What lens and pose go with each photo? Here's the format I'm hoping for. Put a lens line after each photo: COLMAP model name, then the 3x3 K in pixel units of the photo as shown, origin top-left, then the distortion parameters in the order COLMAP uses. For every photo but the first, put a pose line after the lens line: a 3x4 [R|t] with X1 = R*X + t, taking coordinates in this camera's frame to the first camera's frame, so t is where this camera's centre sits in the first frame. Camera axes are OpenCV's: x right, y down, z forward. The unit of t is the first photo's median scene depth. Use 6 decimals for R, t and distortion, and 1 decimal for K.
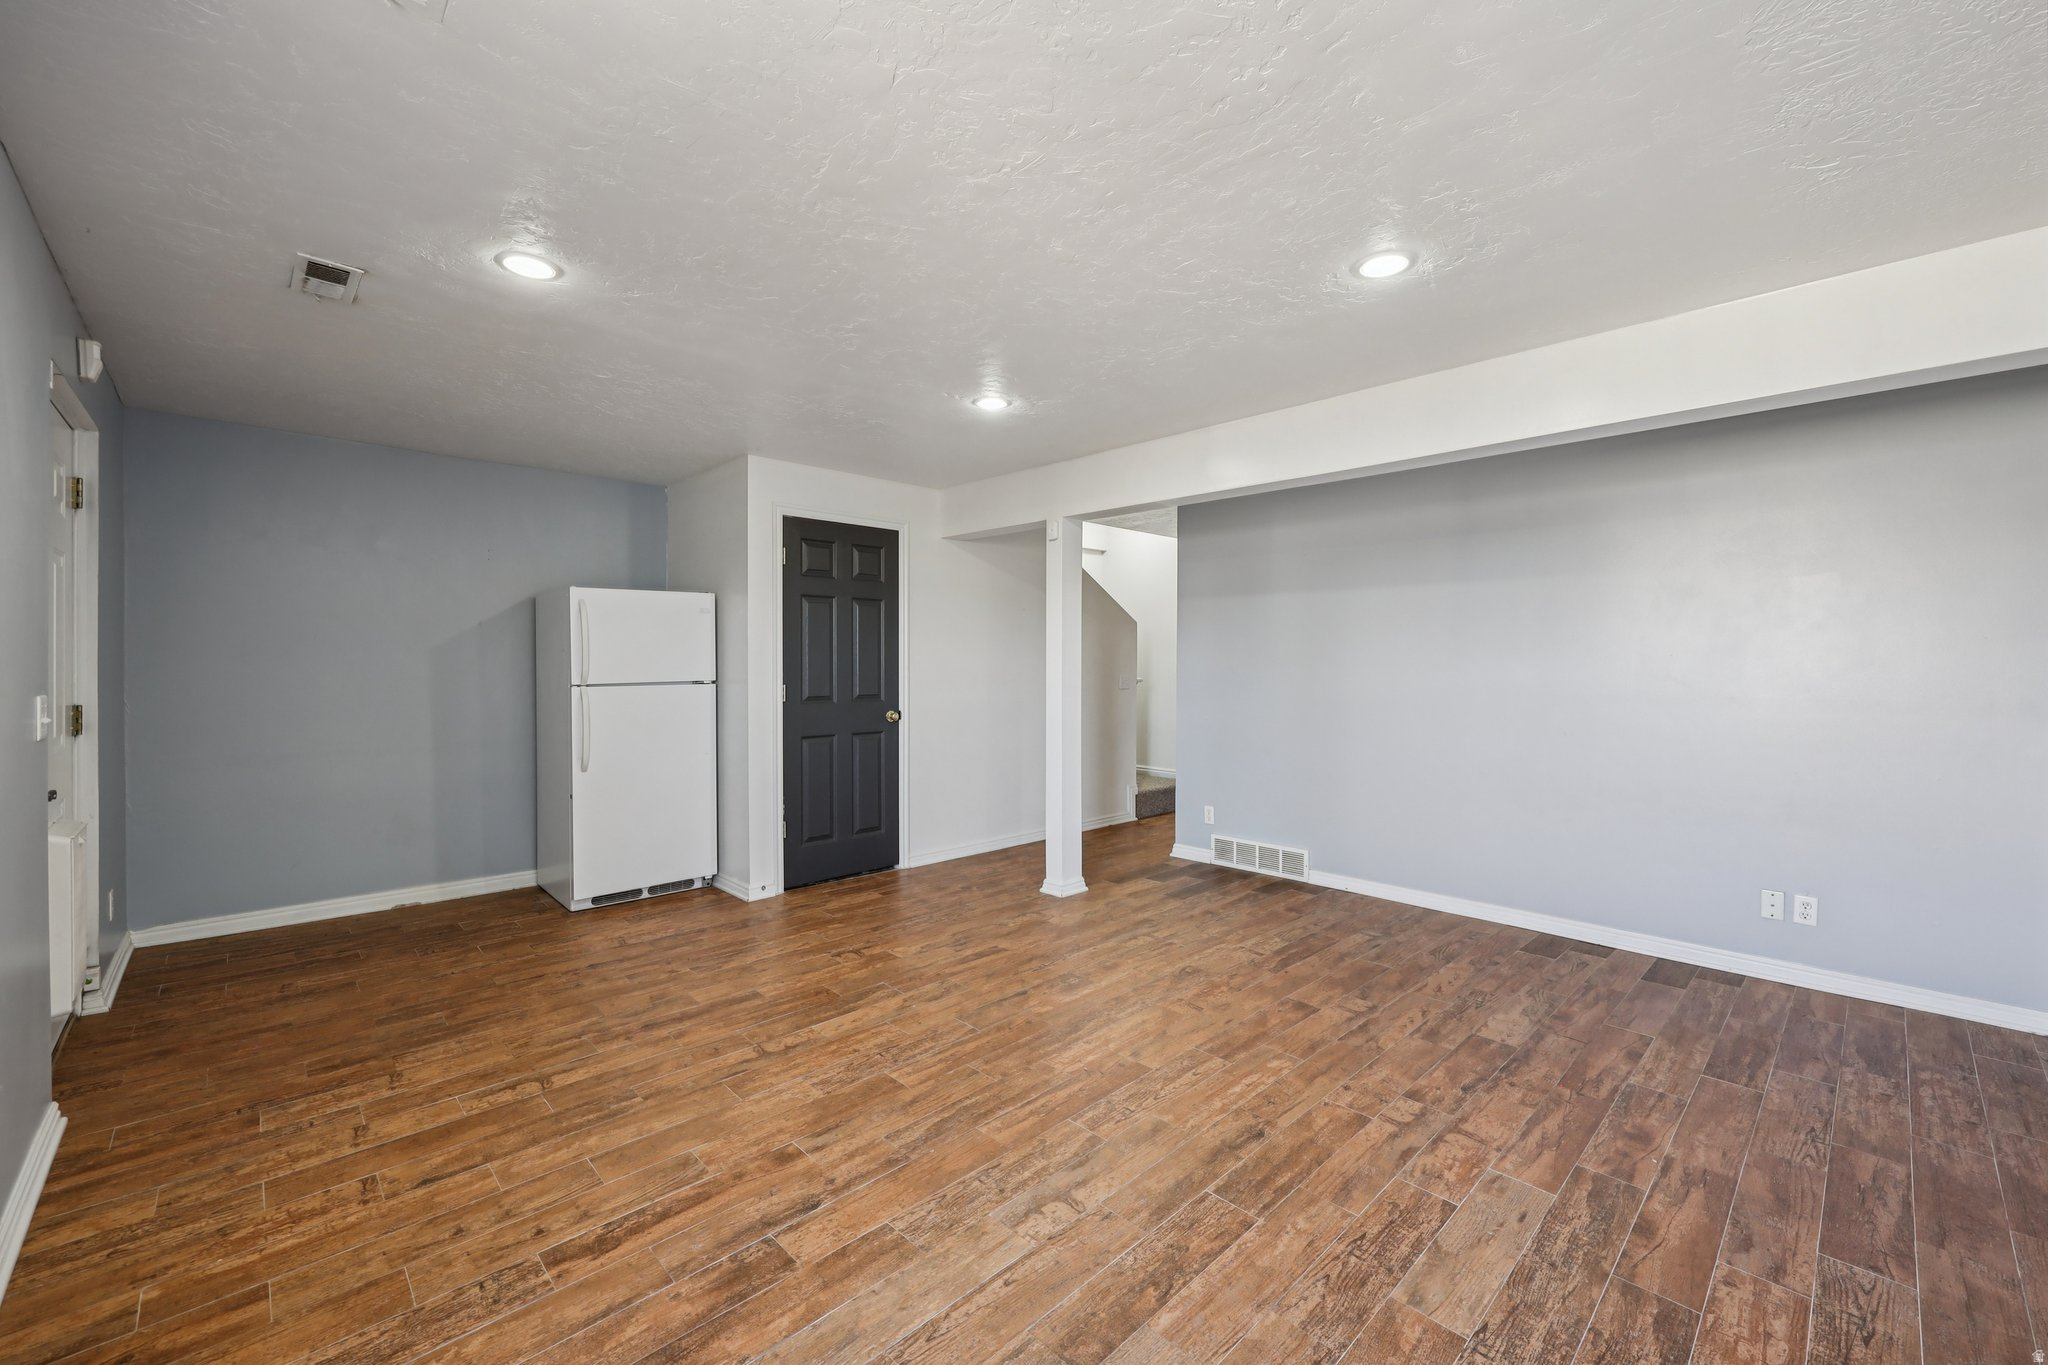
lens RADIAL K [[819.5, 0, 1024.0], [0, 819.5, 669.9], [0, 0, 1]] dist [-0.002828, 0.000028]
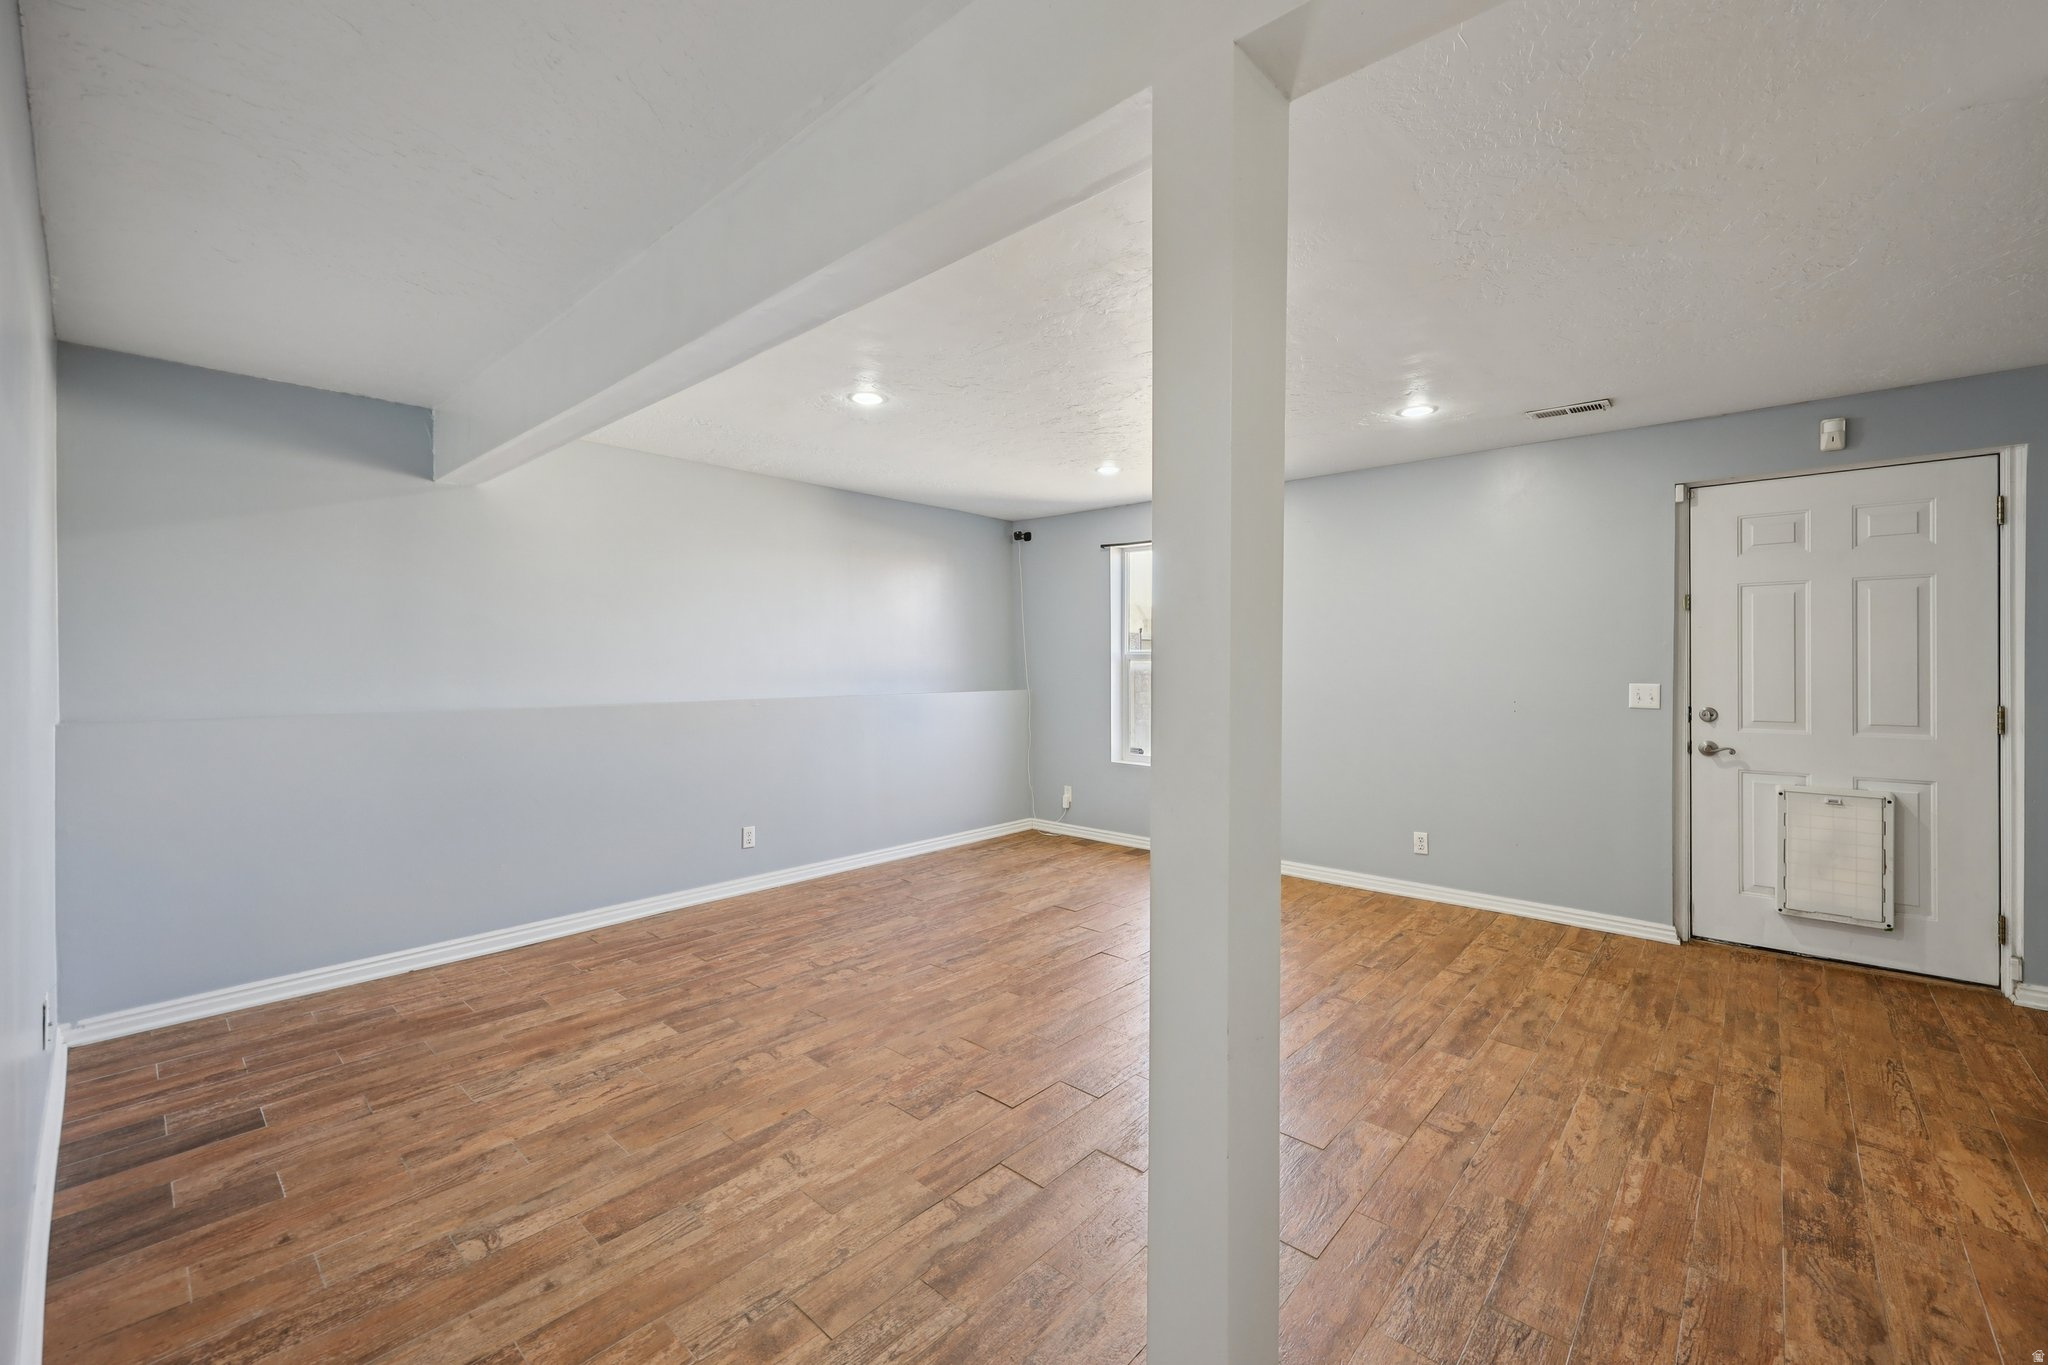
lens RADIAL K [[819.5, 0, 1025.0], [0, 819.5, 668.8], [0, 0, 1]] dist [-0.002828, 0.000028]
pose [[-0.997114, -0.001763, -0.075894, 0.209280], [-0.002989, 0.999867, 0.016046, -0.017089], [0.075855, 0.016226, -0.996987, 2.047694]]
